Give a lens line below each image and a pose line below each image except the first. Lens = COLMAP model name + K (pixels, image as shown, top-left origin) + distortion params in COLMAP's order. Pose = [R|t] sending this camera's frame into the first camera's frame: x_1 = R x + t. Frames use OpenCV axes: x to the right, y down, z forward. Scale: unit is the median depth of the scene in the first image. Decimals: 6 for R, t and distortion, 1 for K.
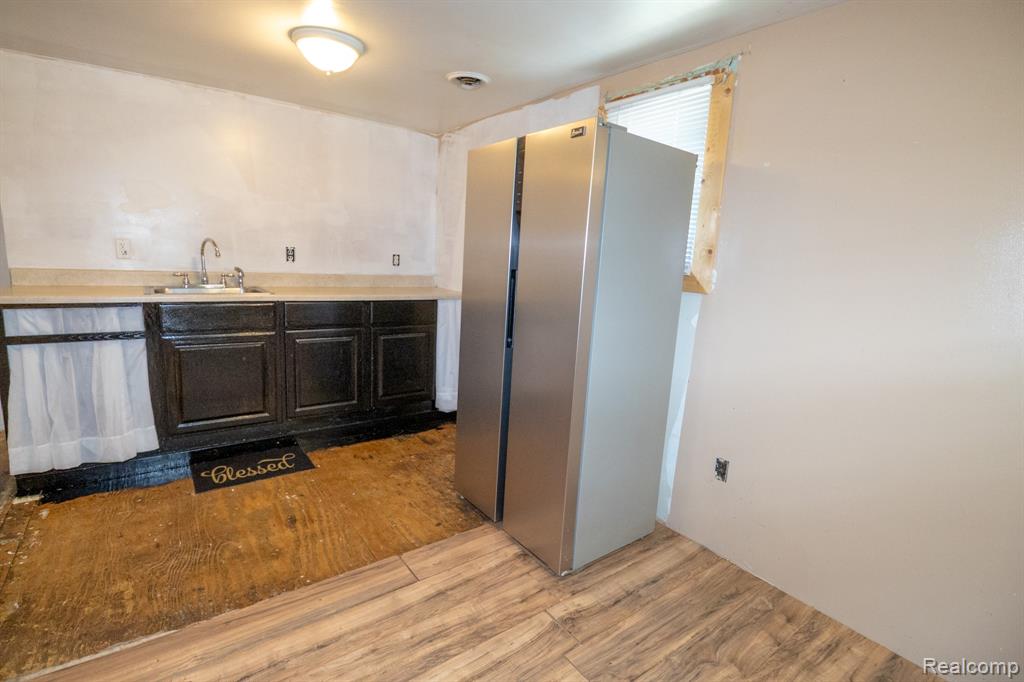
lens RADIAL K [[476.1, 0, 507.9], [0, 476.1, 339.4], [0, 0, 1]] dist [-0.005770, -0.007608]
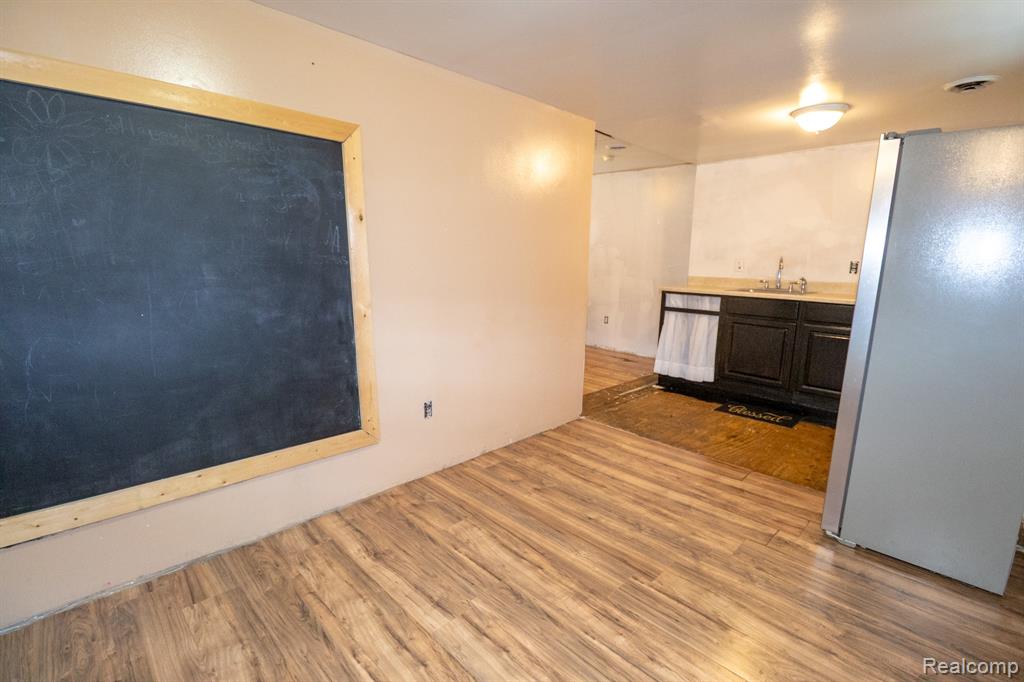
lens RADIAL K [[476.1, 0, 511.7], [0, 476.1, 337.5], [0, 0, 1]] dist [-0.005770, -0.007608]
pose [[0.146044, 0.117480, -0.982278, 0.854129], [-0.180186, 0.979474, 0.090355, 0.056052], [0.972730, 0.163797, 0.164214, 0.002080]]
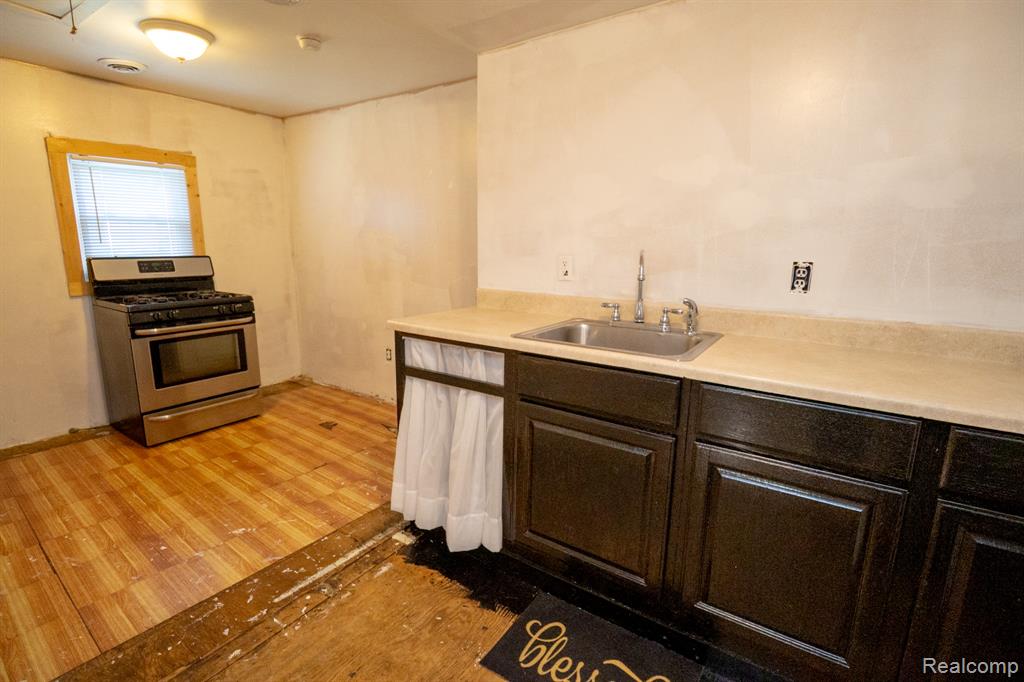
lens RADIAL K [[476.1, 0, 511.5], [0, 476.1, 334.5], [0, 0, 1]] dist [-0.005770, -0.007608]
pose [[0.327628, 0.130777, -0.935712, -0.120514], [-0.156753, 0.984172, 0.082665, -0.160224], [0.931713, 0.119592, 0.342942, 0.788636]]
